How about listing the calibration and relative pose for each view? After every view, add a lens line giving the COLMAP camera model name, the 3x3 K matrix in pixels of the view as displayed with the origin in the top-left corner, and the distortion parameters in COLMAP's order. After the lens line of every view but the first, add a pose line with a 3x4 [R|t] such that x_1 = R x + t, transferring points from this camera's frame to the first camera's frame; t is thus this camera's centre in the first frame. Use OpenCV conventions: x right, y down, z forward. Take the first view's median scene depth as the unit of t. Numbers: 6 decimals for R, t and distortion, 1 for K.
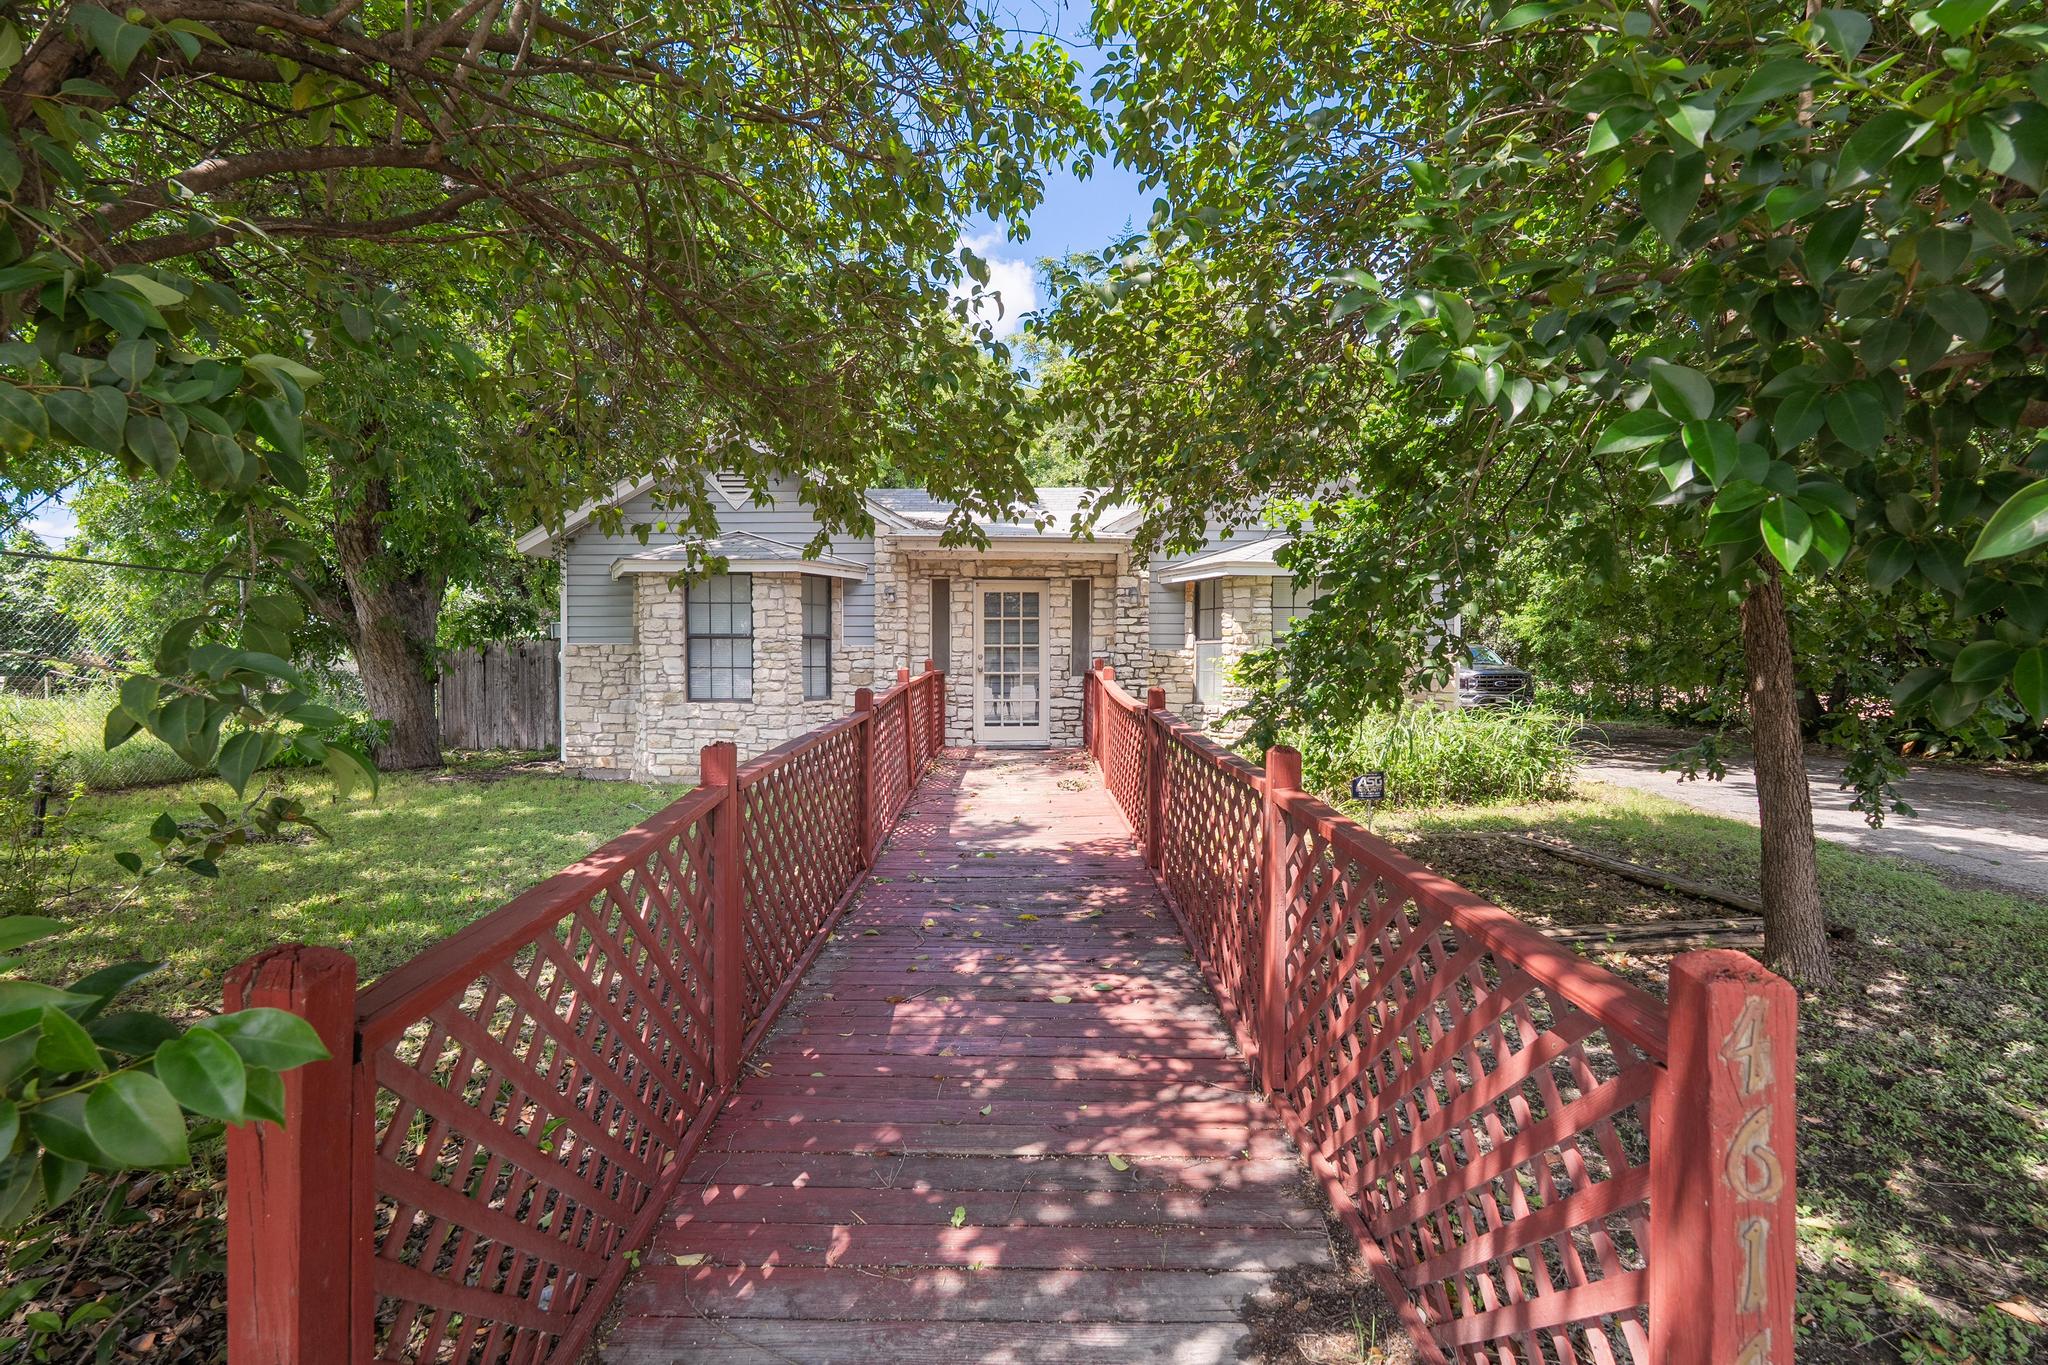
lens RADIAL K [[918.8, 0, 1022.8], [0, 918.8, 674.6], [0, 0, 1]] dist [-0.004134, 0.000297]
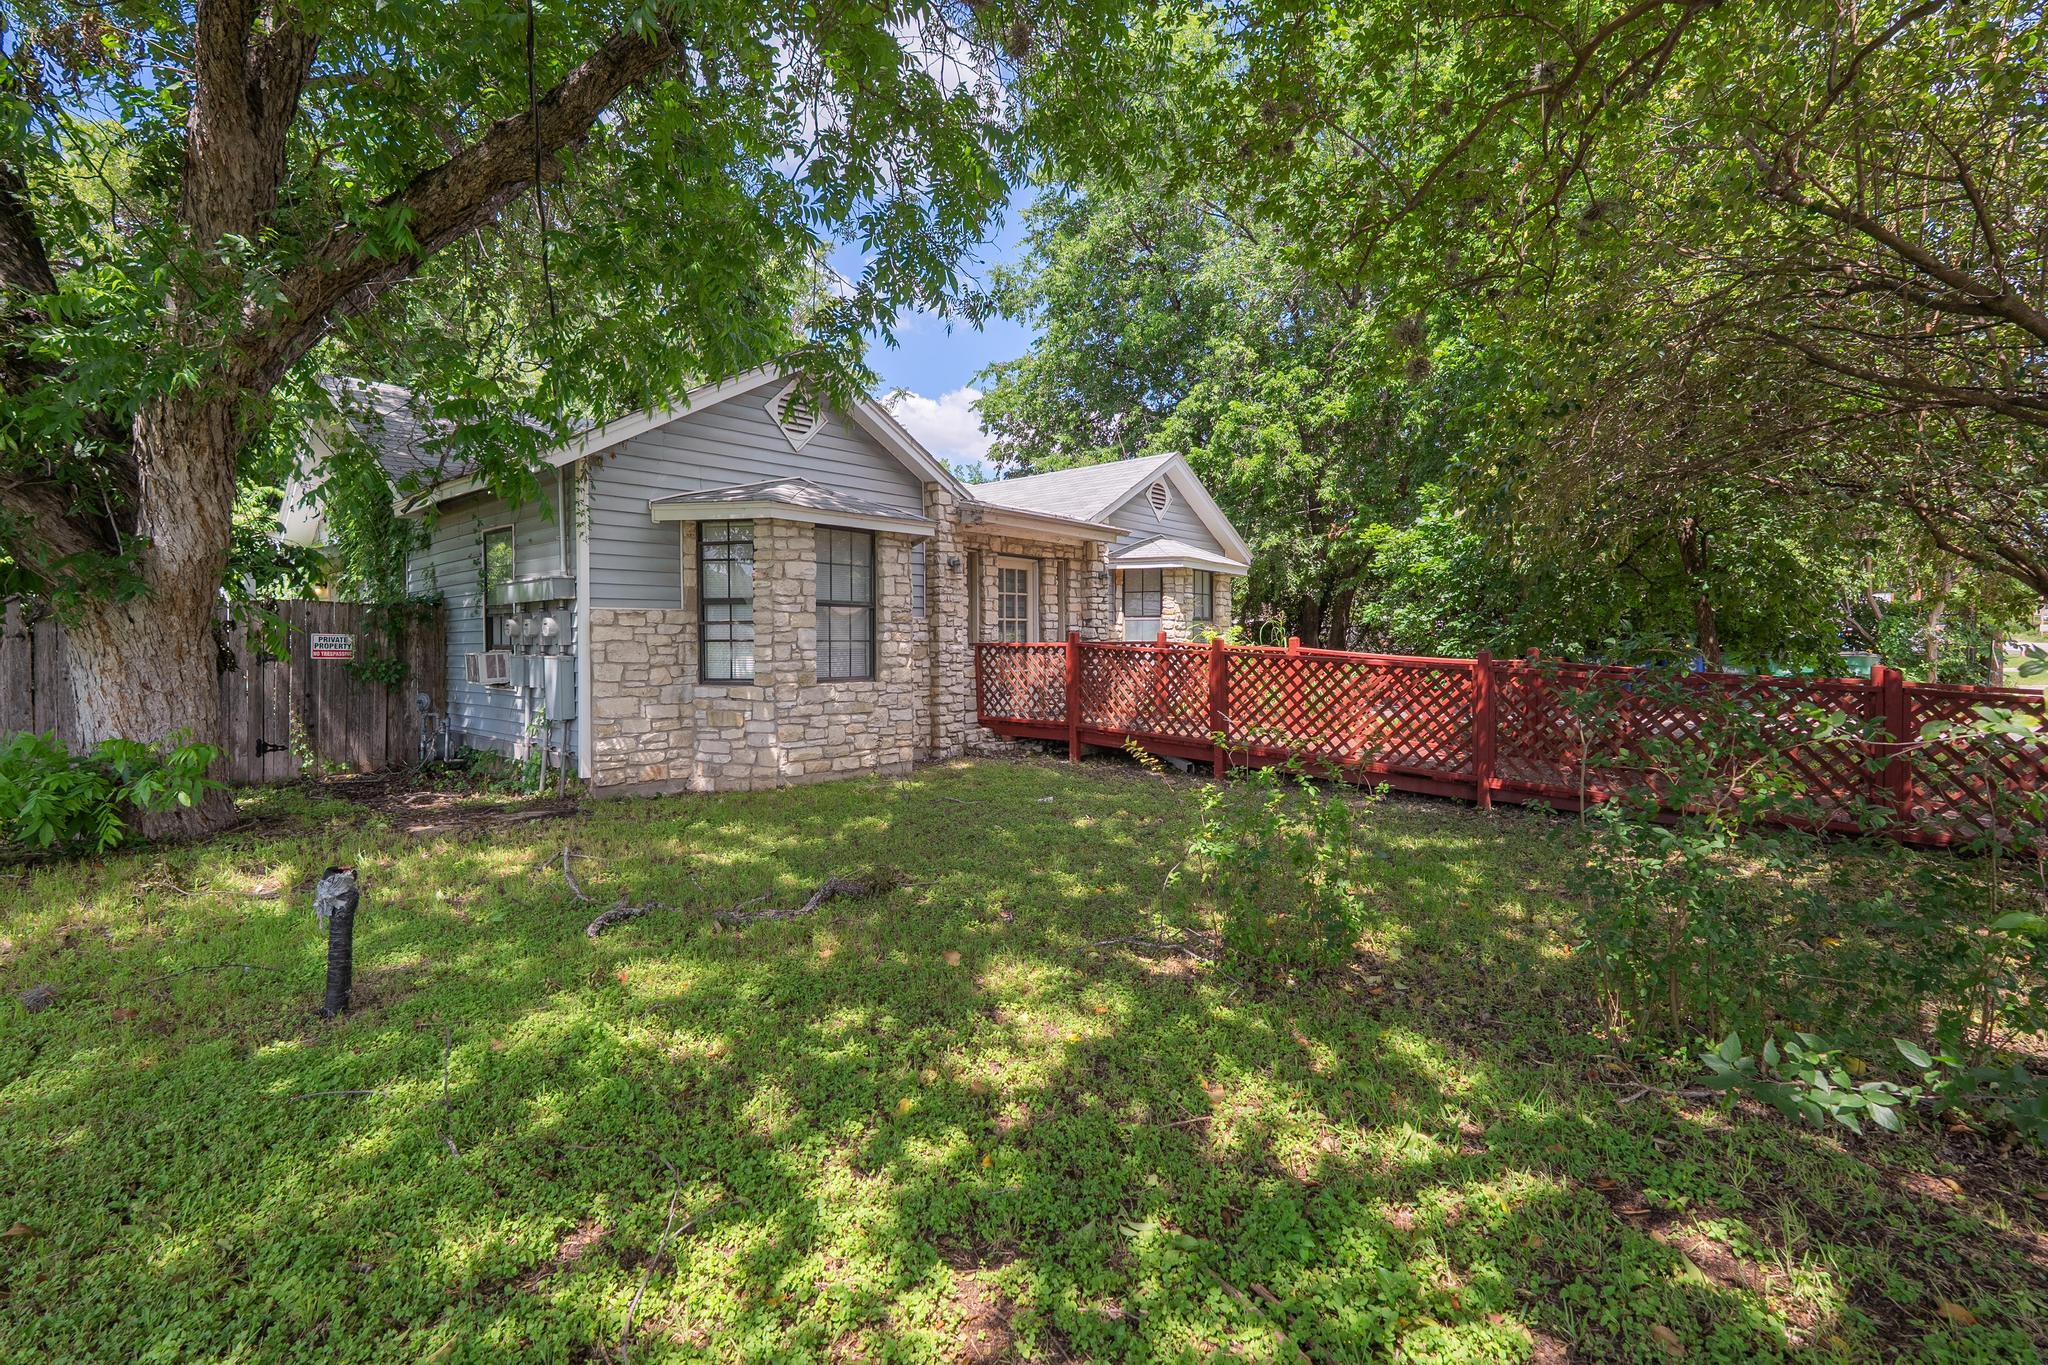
lens RADIAL K [[918.8, 0, 1022.1], [0, 918.8, 670.6], [0, 0, 1]] dist [-0.004134, 0.000297]
pose [[0.642542, -0.028924, 0.765704, -0.836204], [0.013456, 0.999559, 0.026466, -0.000278], [-0.766132, -0.006702, 0.642648, 0.315078]]
